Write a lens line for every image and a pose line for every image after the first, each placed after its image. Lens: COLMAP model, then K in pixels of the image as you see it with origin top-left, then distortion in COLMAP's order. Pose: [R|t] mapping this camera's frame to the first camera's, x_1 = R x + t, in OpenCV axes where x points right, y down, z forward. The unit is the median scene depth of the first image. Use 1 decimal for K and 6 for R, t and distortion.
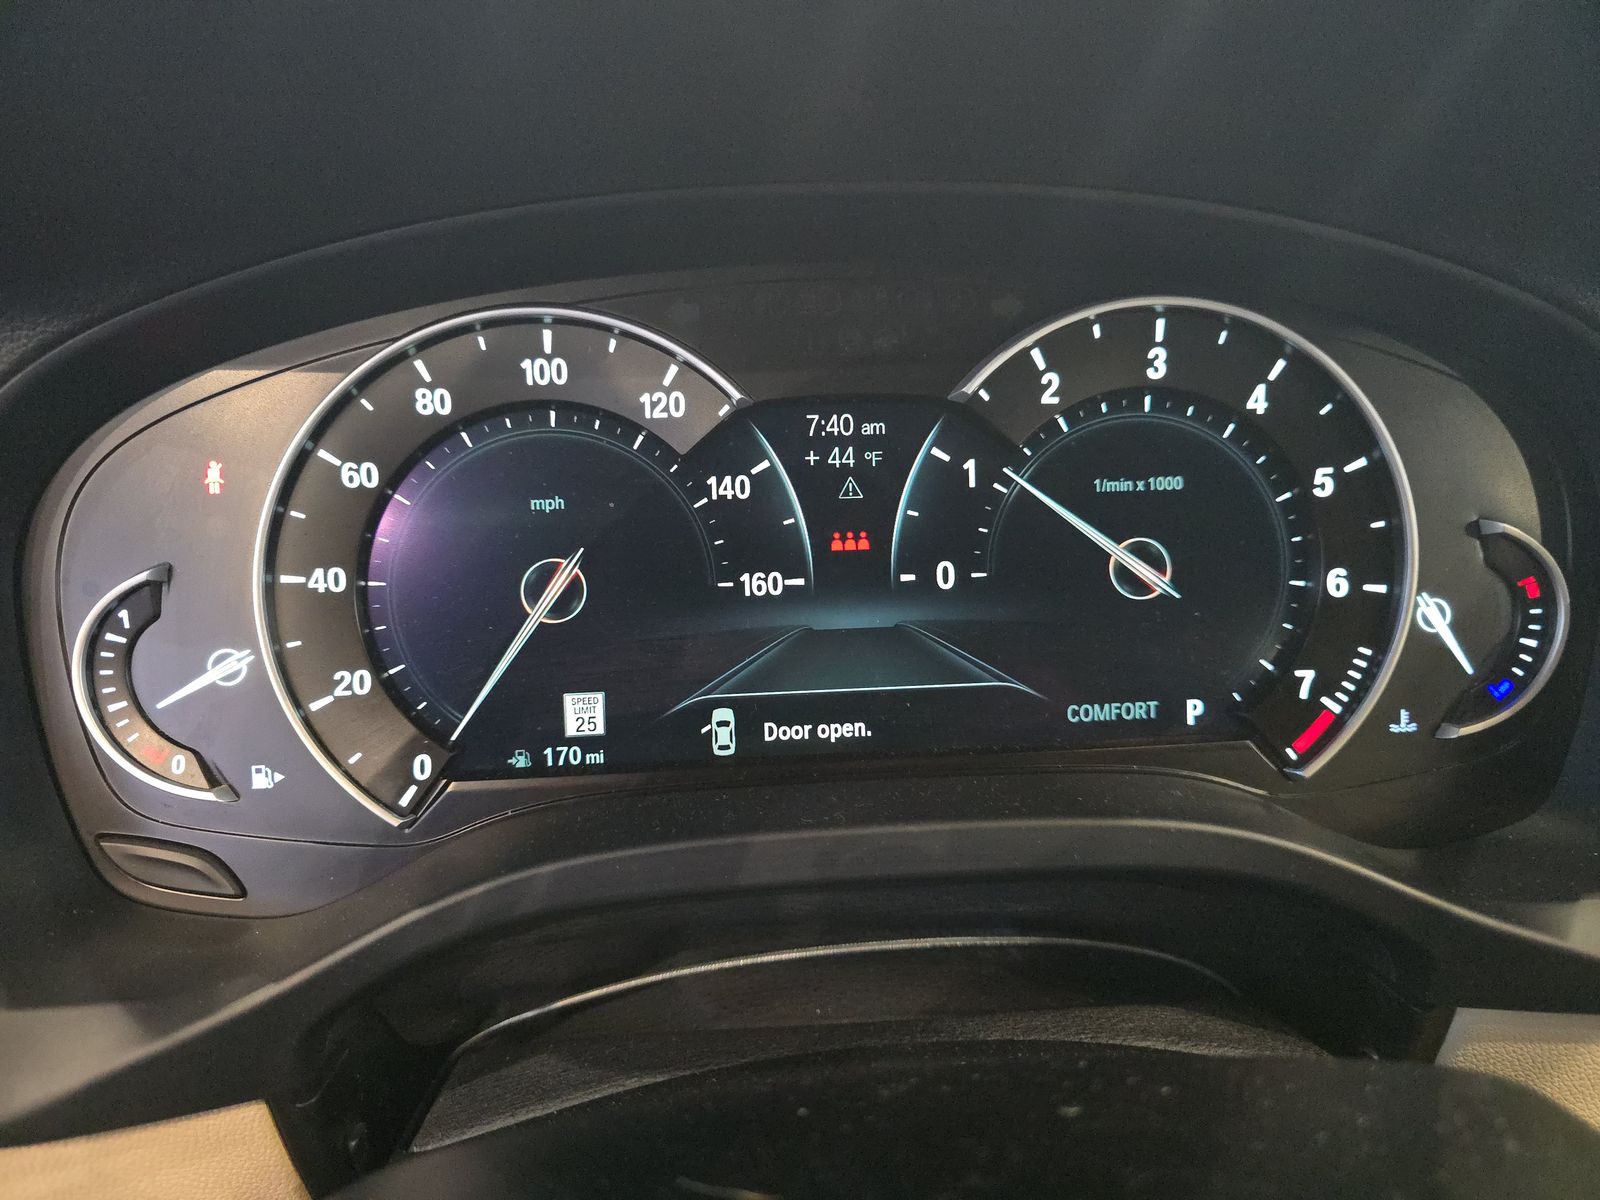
lens RADIAL K [[1097.6, 0, 800.0], [0, 1097.6, 600.0], [0, 0, 1]] dist [0.022090, -0.063900]
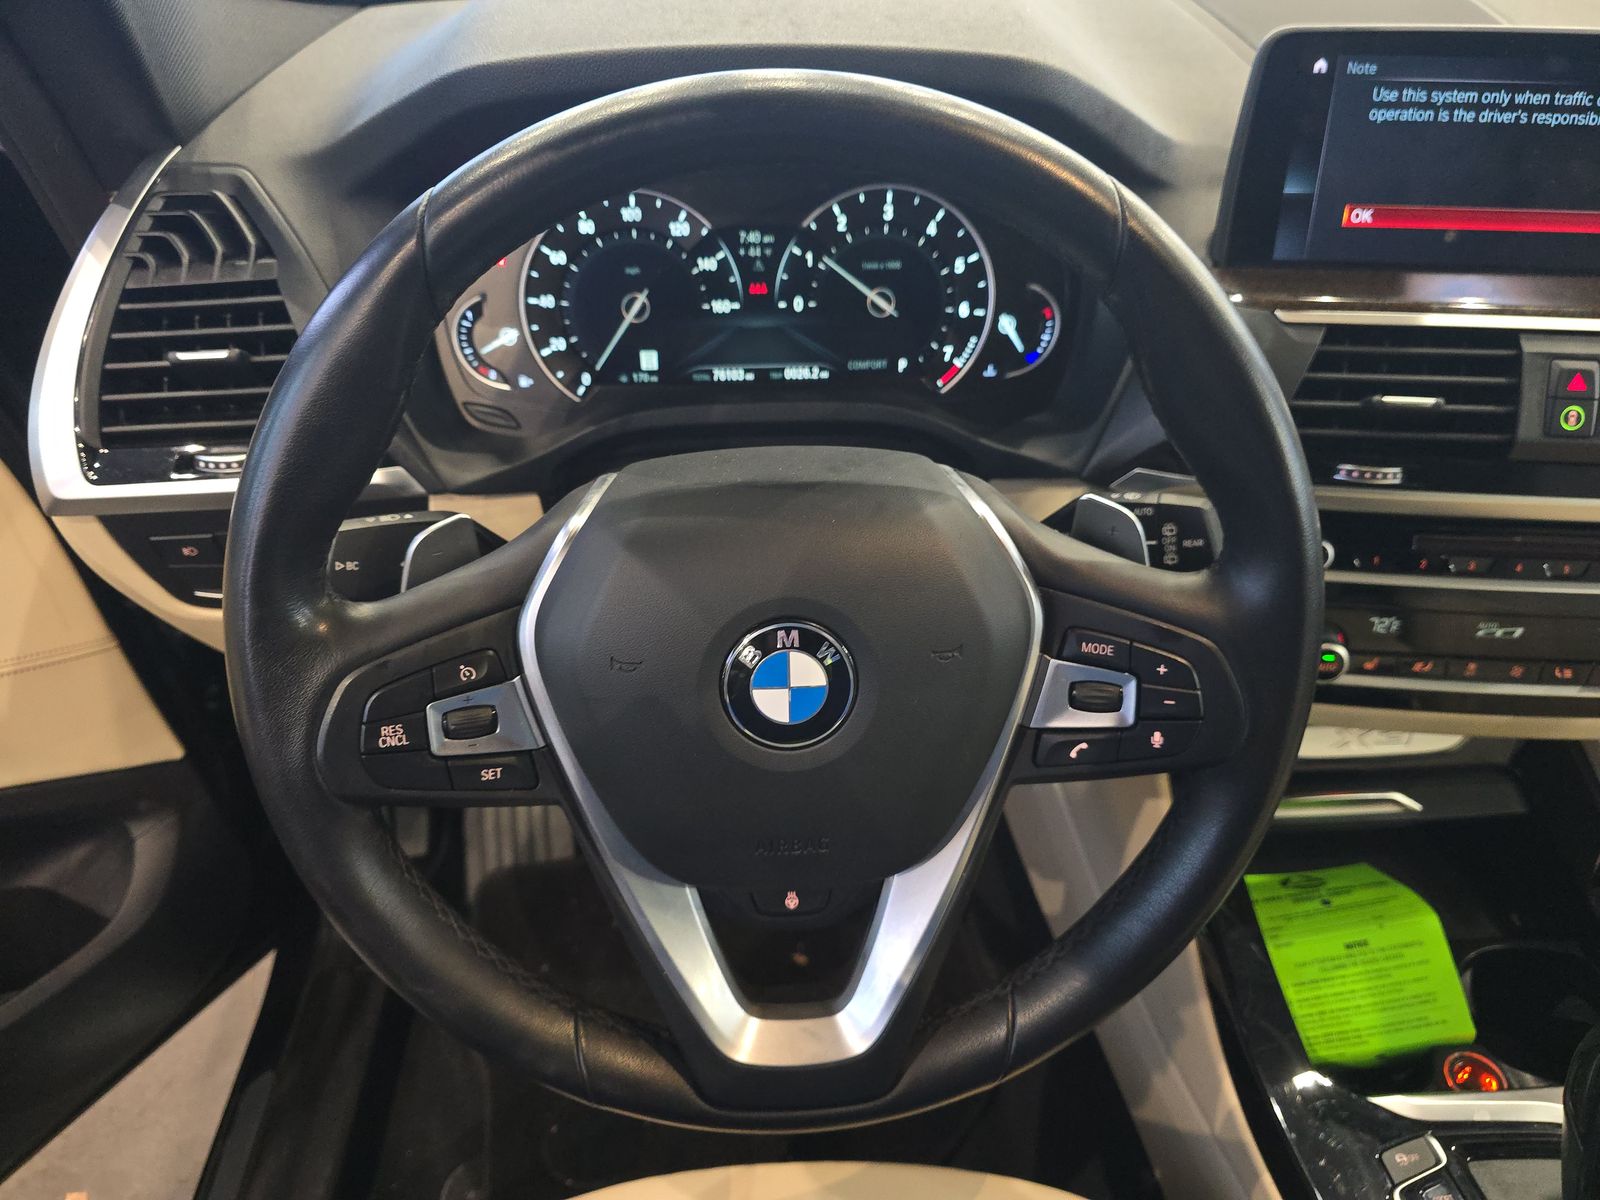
lens RADIAL K [[1097.6, 0, 800.0], [0, 1097.6, 600.0], [0, 0, 1]] dist [0.022090, -0.063900]
pose [[0.997953, 0.031345, -0.055739, 0.292620], [-0.017578, 0.972514, 0.232180, 0.048900], [0.061485, -0.230725, 0.971074, -1.481886]]
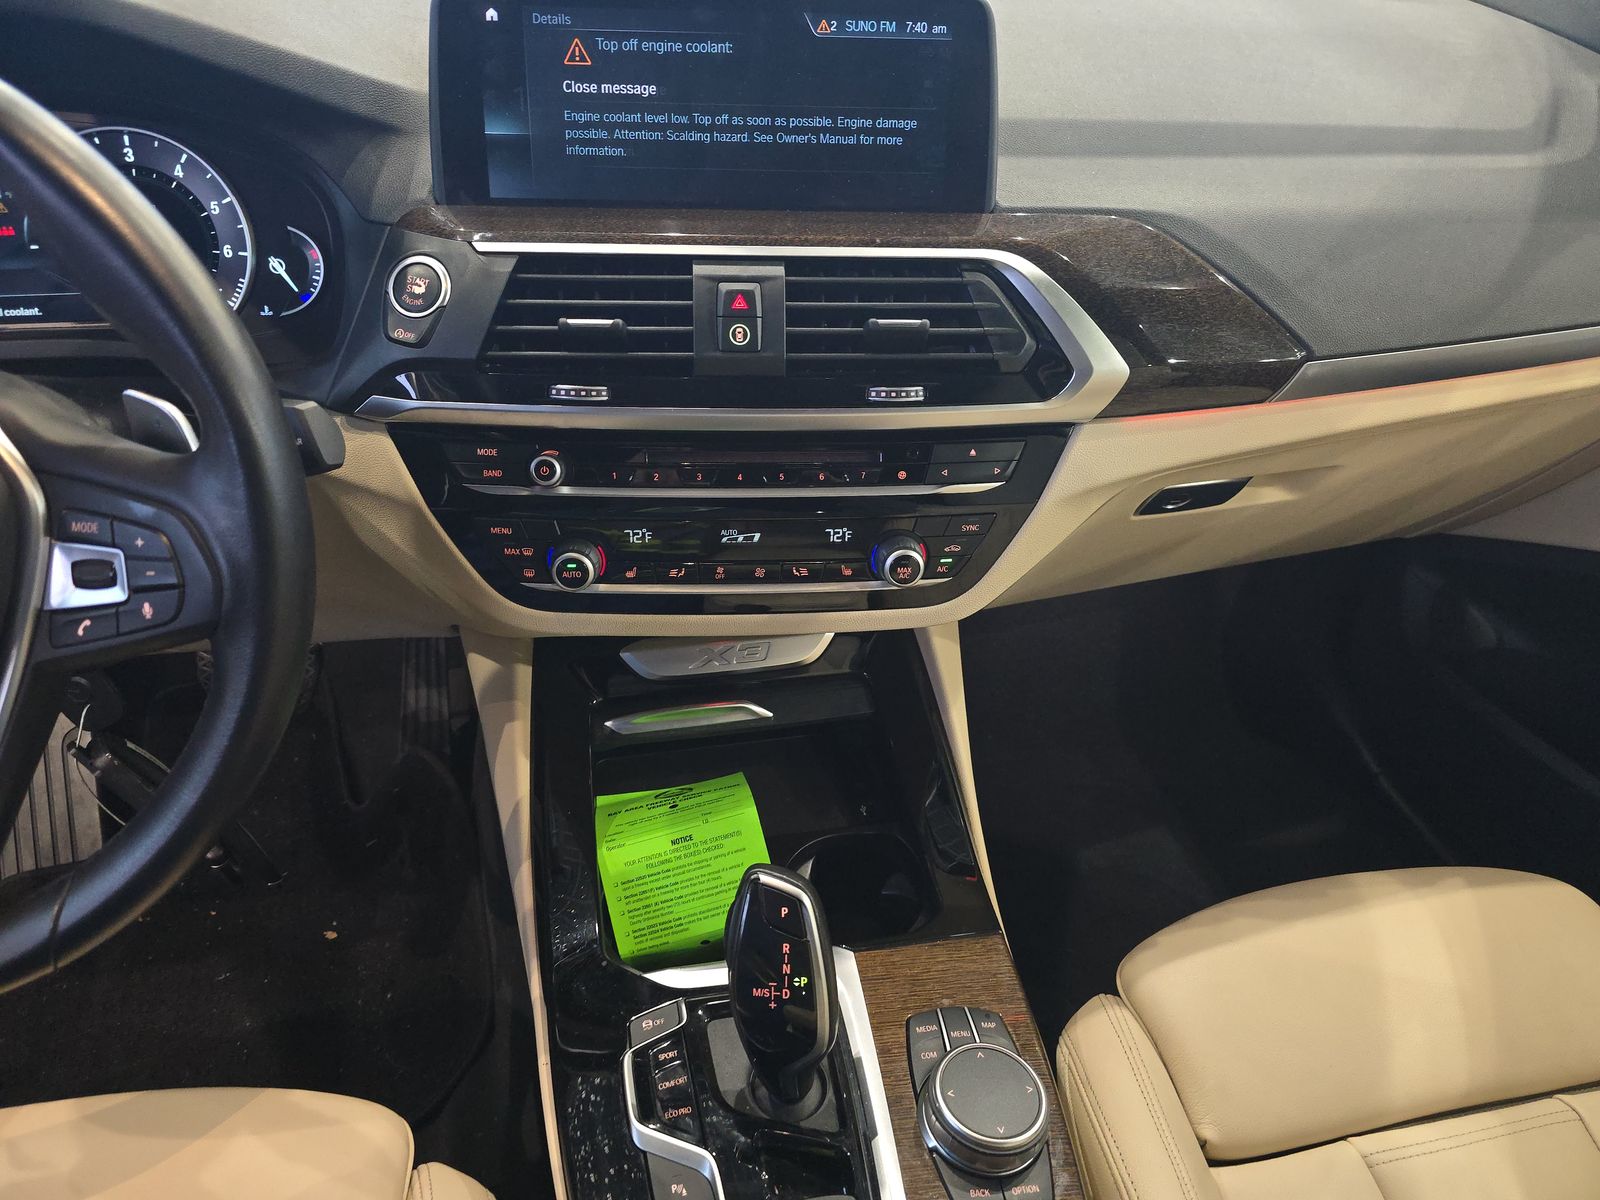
lens RADIAL K [[1069.1, 0, 803.0], [0, 1069.1, 593.2], [0, 0, 1]] dist [0.046312, -0.056057]
pose [[0.994233, -0.021344, 0.105094, 1.511388], [-0.000653, 0.978772, 0.204951, 0.238560], [-0.107238, -0.203837, 0.973114, -1.642888]]
